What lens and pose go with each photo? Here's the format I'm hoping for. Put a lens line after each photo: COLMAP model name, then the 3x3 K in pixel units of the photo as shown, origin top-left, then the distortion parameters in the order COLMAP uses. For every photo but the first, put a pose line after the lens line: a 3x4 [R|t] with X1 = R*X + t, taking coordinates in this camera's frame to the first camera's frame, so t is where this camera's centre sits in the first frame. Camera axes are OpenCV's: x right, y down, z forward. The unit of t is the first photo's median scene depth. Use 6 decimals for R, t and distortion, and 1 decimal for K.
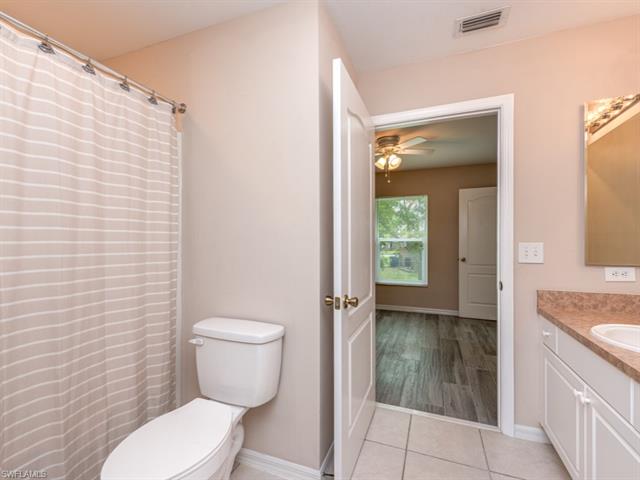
lens RADIAL K [[285.5, 0, 320.0], [0, 285.5, 240.0], [0, 0, 1]] dist [0.000429, 0.000289]
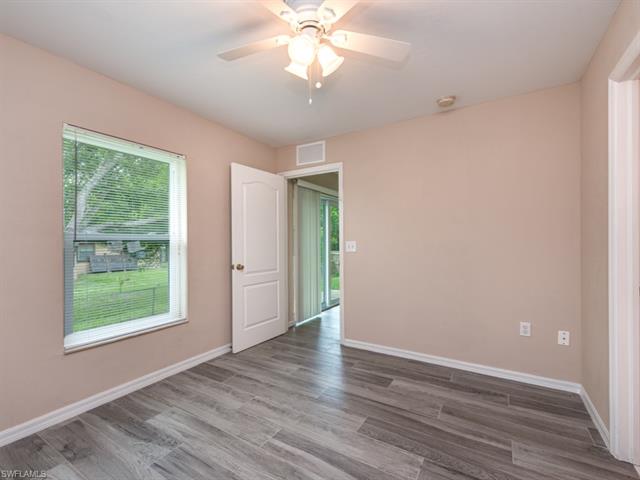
lens RADIAL K [[285.5, 0, 320.0], [0, 285.5, 240.0], [0, 0, 1]] dist [0.000429, 0.000289]
pose [[0.184468, 0.004238, 0.982829, -0.160198], [-0.000873, 0.999991, -0.004148, 0.008445], [-0.982838, -0.000093, 0.184470, 0.807574]]
